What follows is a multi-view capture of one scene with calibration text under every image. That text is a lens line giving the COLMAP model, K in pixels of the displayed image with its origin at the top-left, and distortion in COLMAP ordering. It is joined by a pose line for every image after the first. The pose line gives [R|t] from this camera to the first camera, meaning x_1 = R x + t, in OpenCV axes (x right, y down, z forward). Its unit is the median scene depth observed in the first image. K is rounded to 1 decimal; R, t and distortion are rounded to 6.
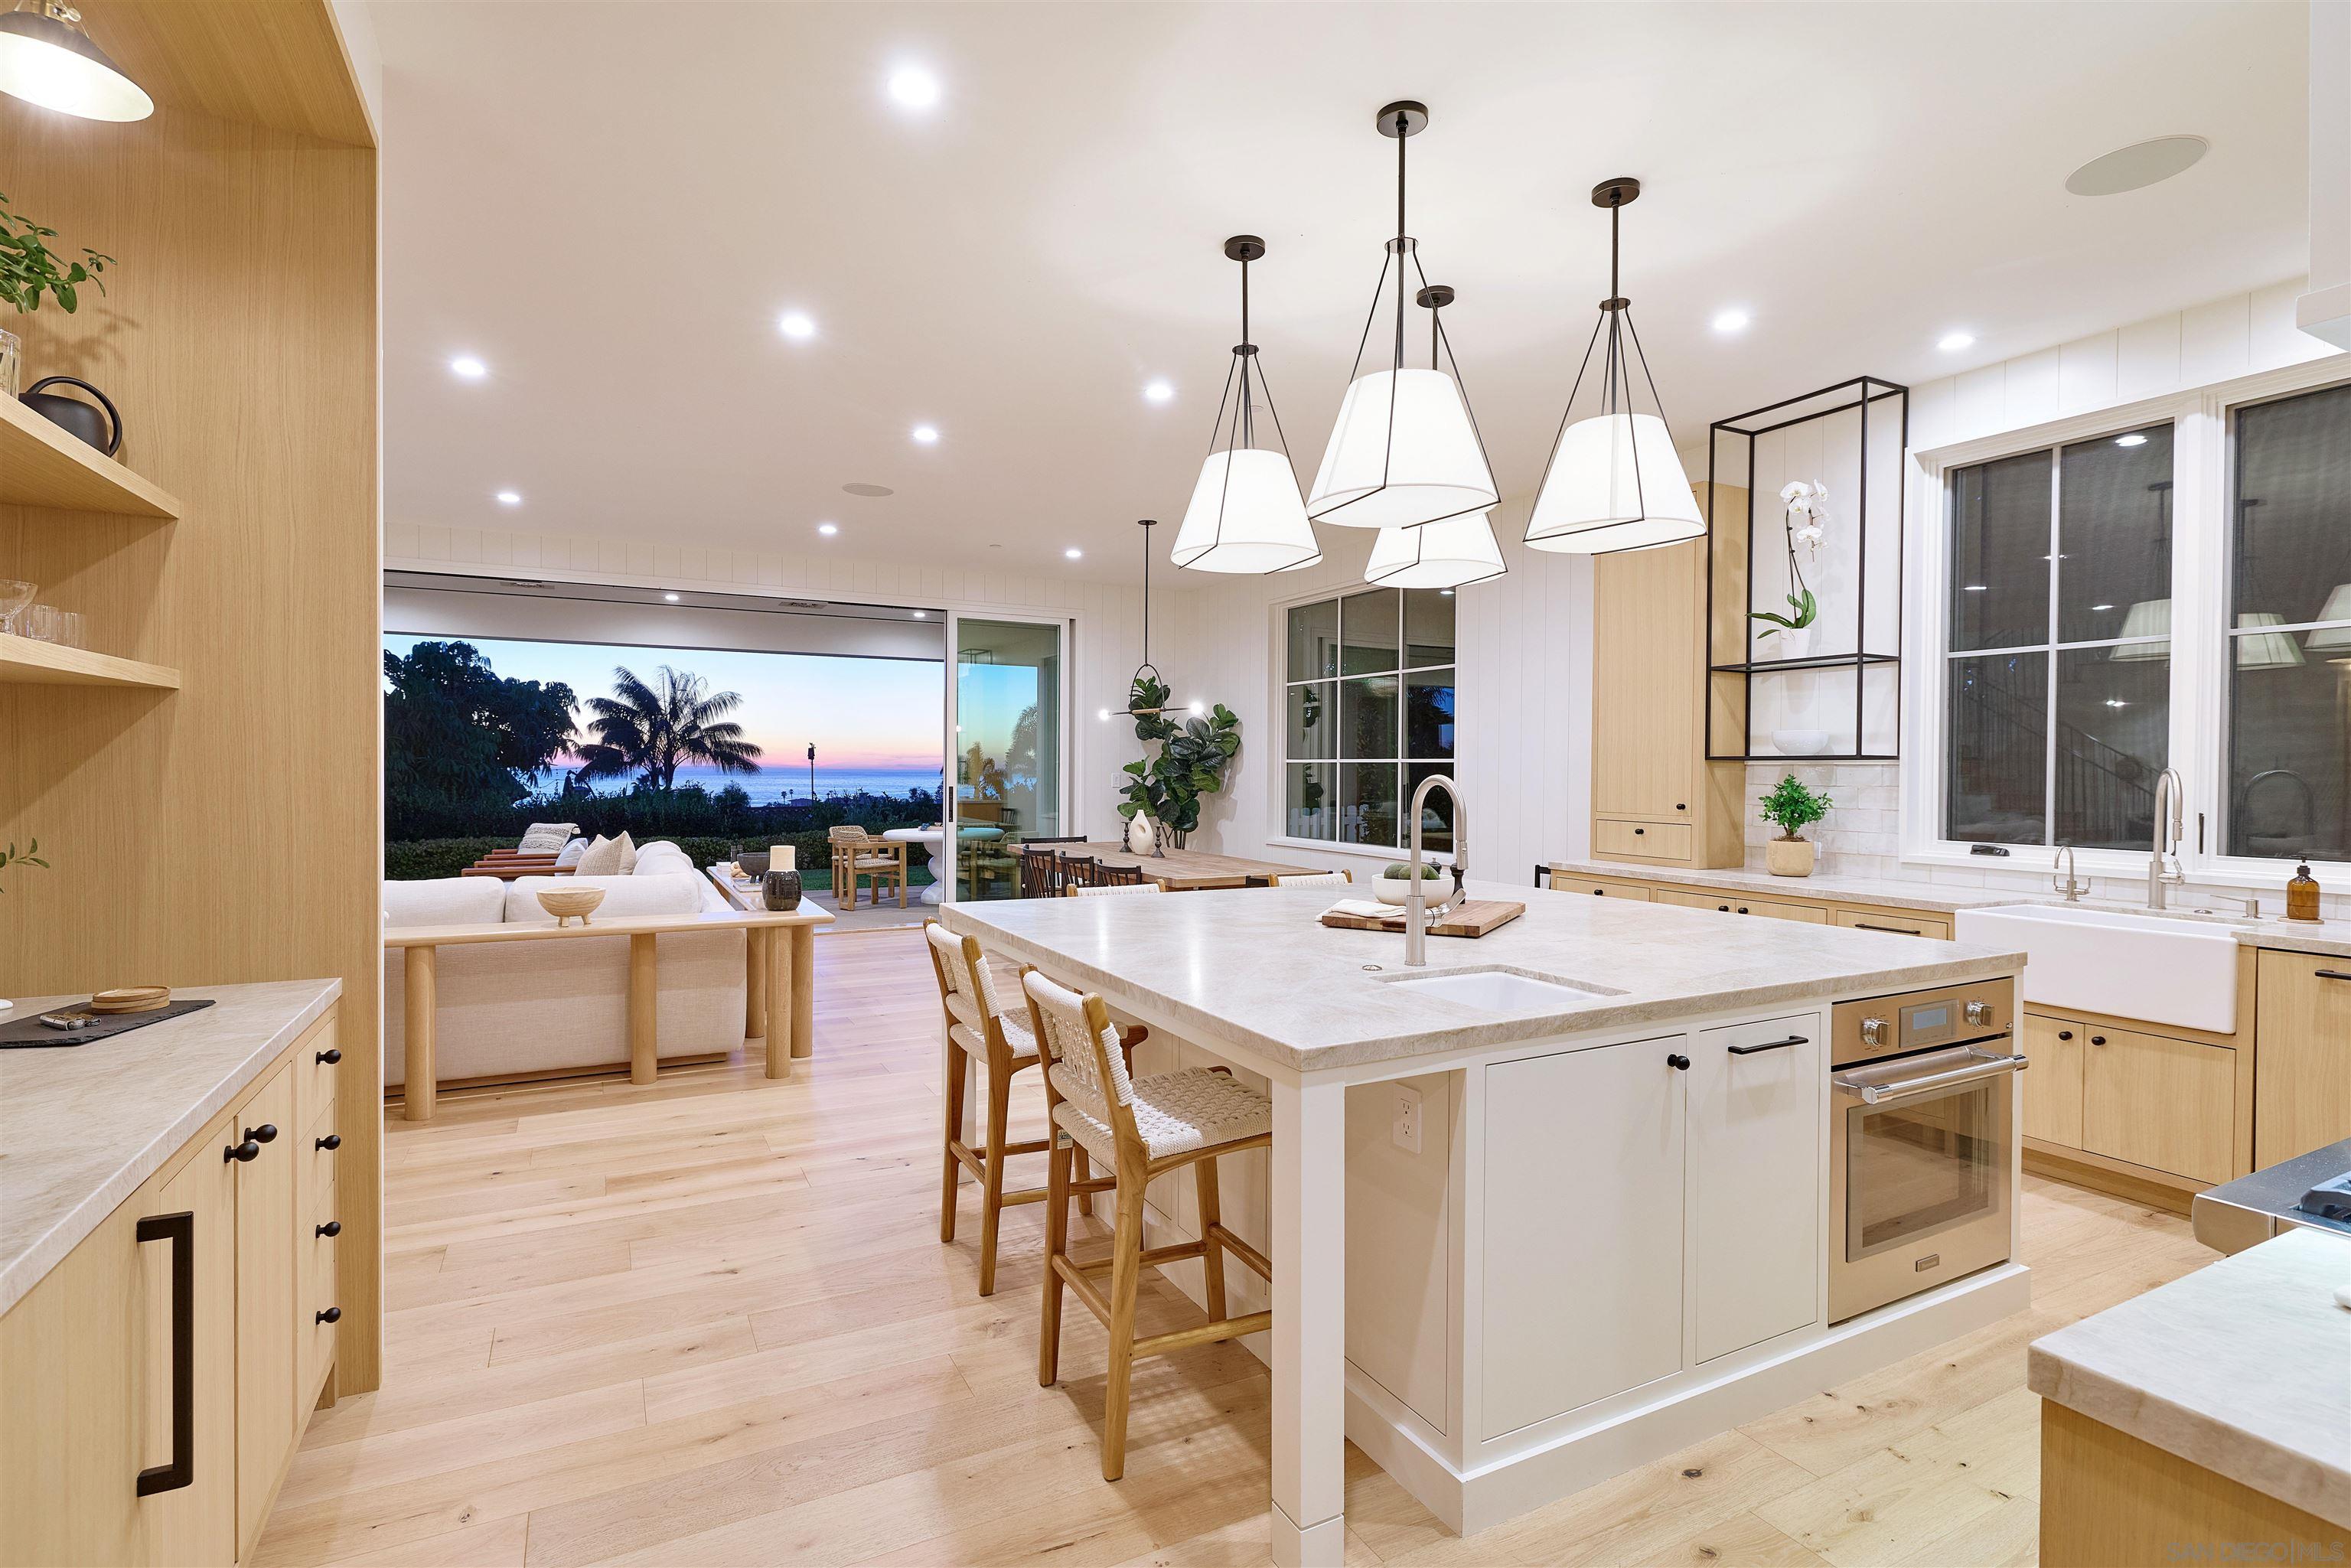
lens RADIAL K [[1193.2, 0, 1310.0], [0, 1193.2, 780.6], [0, 0, 1]] dist [0.000786, -0.000150]
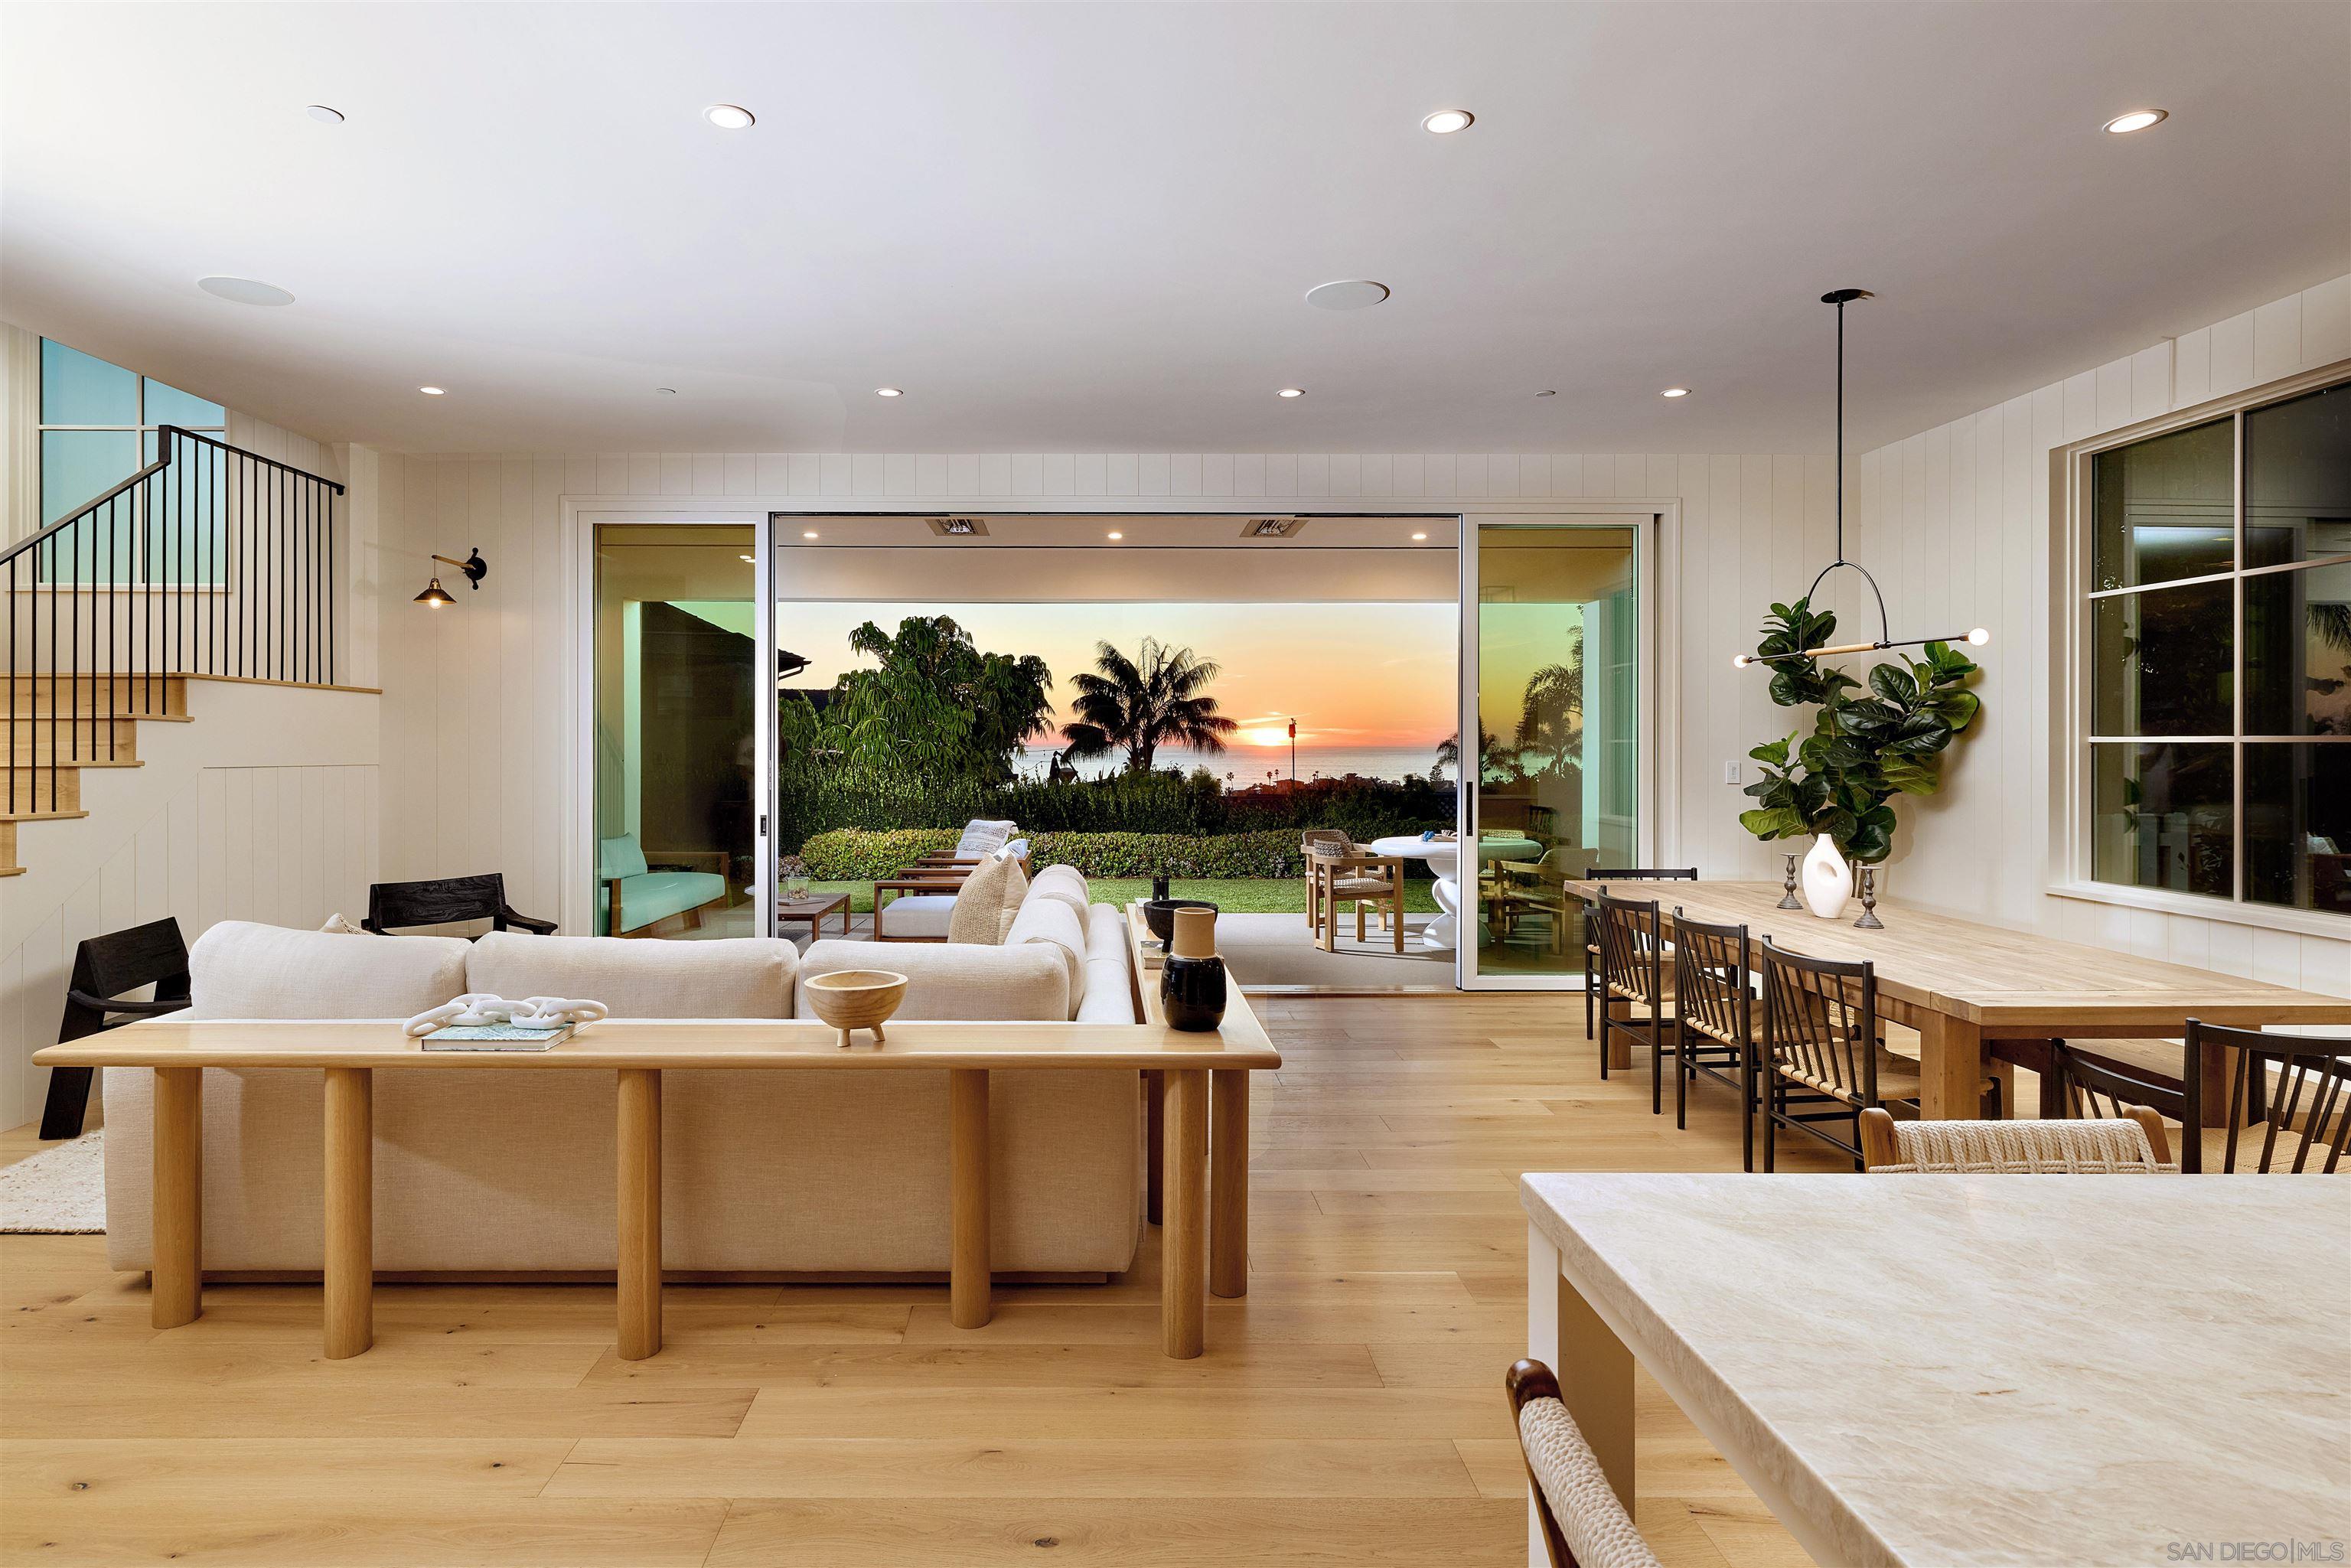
lens RADIAL K [[1320.8, 0, 1173.1], [0, 1320.8, 745.8], [0, 0, 1]] dist [-0.003568, -0.001082]
pose [[0.880769, -0.004531, -0.473524, -0.096573], [0.000606, 0.999964, -0.008442, -0.008466], [0.473545, 0.007148, 0.880740, 0.271940]]
